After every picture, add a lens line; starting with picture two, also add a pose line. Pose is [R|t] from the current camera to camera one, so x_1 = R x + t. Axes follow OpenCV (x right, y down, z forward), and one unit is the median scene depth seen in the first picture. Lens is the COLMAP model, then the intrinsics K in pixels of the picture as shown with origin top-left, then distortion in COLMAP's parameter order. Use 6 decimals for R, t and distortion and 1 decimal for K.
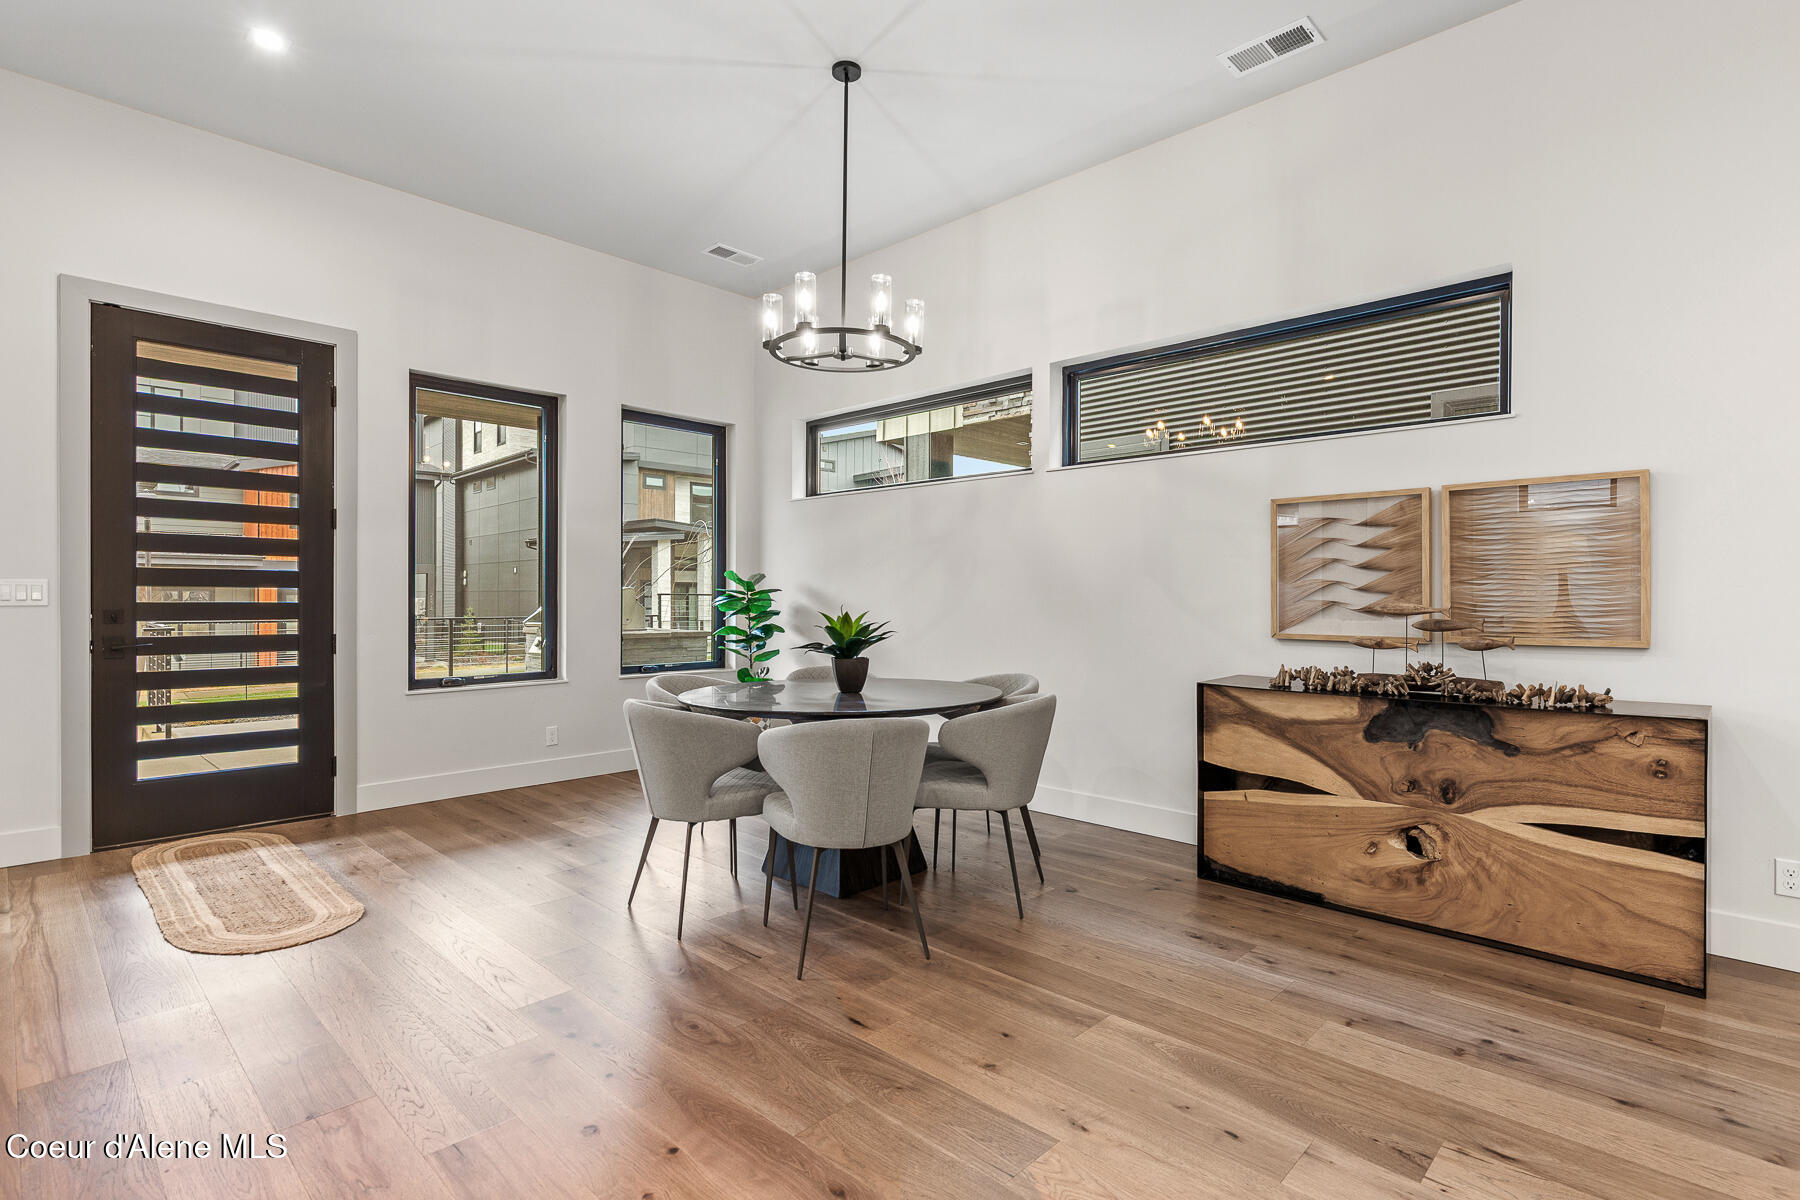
lens RADIAL K [[872.1, 0, 900.0], [0, 872.1, 600.0], [0, 0, 1]] dist [0.000332, 0.000092]
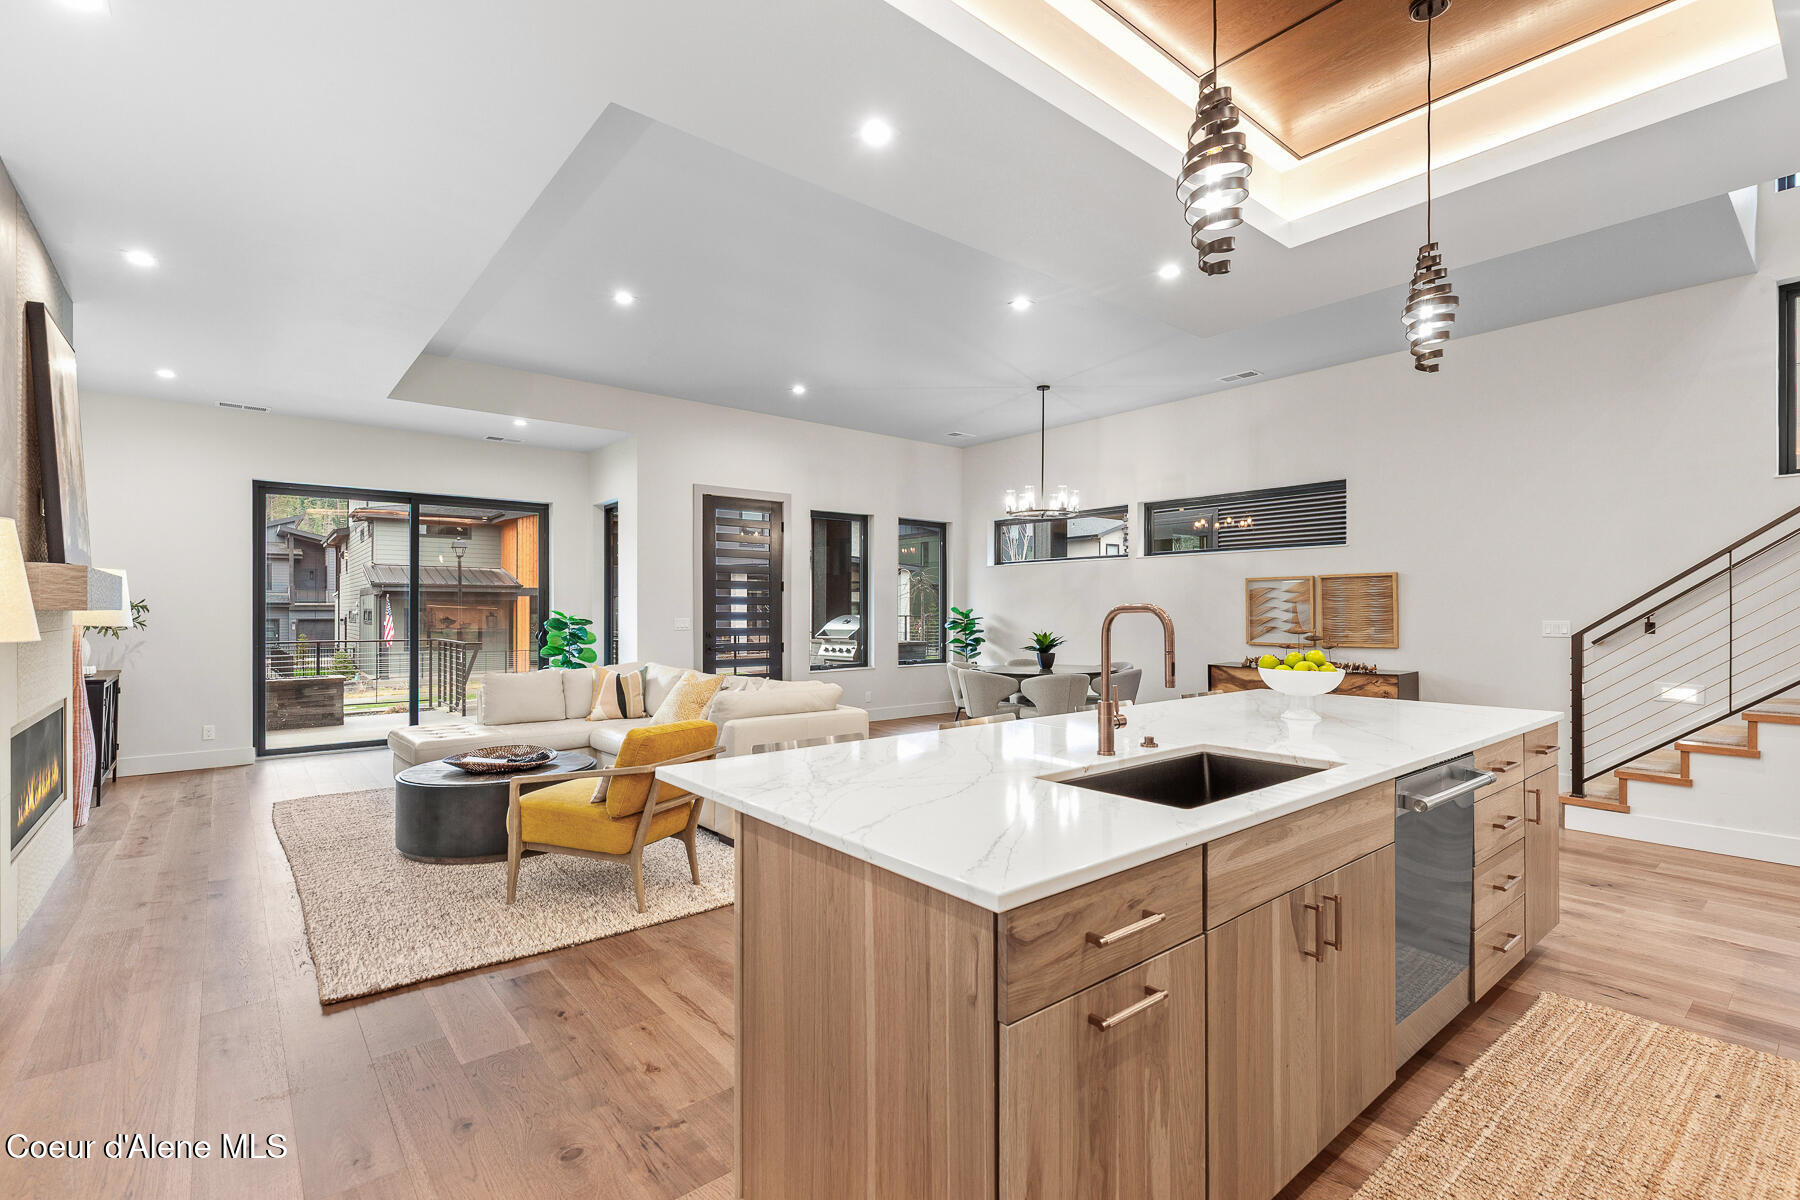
lens RADIAL K [[810.0, 0, 922.9], [0, 810.0, 605.0], [0, 0, 1]] dist [-0.001556, -0.000150]
pose [[0.996346, -0.004017, -0.085315, -0.183073], [0.003108, 0.999937, -0.010790, -0.032010], [0.085353, 0.010485, 0.996296, -1.008172]]
